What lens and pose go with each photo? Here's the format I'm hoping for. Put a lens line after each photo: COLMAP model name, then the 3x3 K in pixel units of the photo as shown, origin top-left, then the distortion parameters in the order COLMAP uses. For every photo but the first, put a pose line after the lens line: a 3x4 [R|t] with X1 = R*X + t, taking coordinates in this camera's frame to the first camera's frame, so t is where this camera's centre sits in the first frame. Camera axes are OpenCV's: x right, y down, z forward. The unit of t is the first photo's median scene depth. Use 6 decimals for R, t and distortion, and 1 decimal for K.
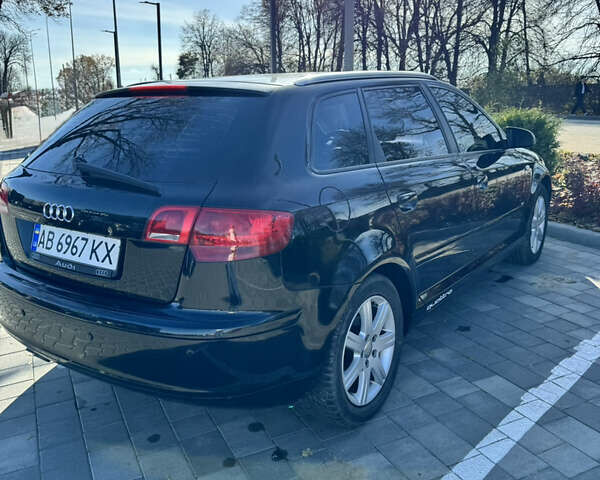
lens RADIAL K [[573.6, 0, 300.0], [0, 573.6, 240.0], [0, 0, 1]] dist [0.076290, -0.030026]
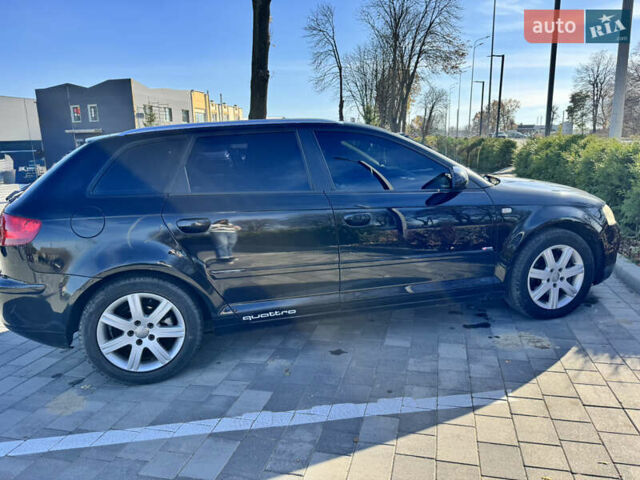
lens RADIAL K [[462.0, 0, 320.0], [0, 462.0, 240.0], [0, 0, 1]] dist [0.004160, 0.004552]
pose [[0.756280, 0.126298, -0.641941, 1.232197], [-0.135264, 0.990175, 0.035454, -0.122516], [0.640112, 0.060018, 0.765934, 0.506620]]
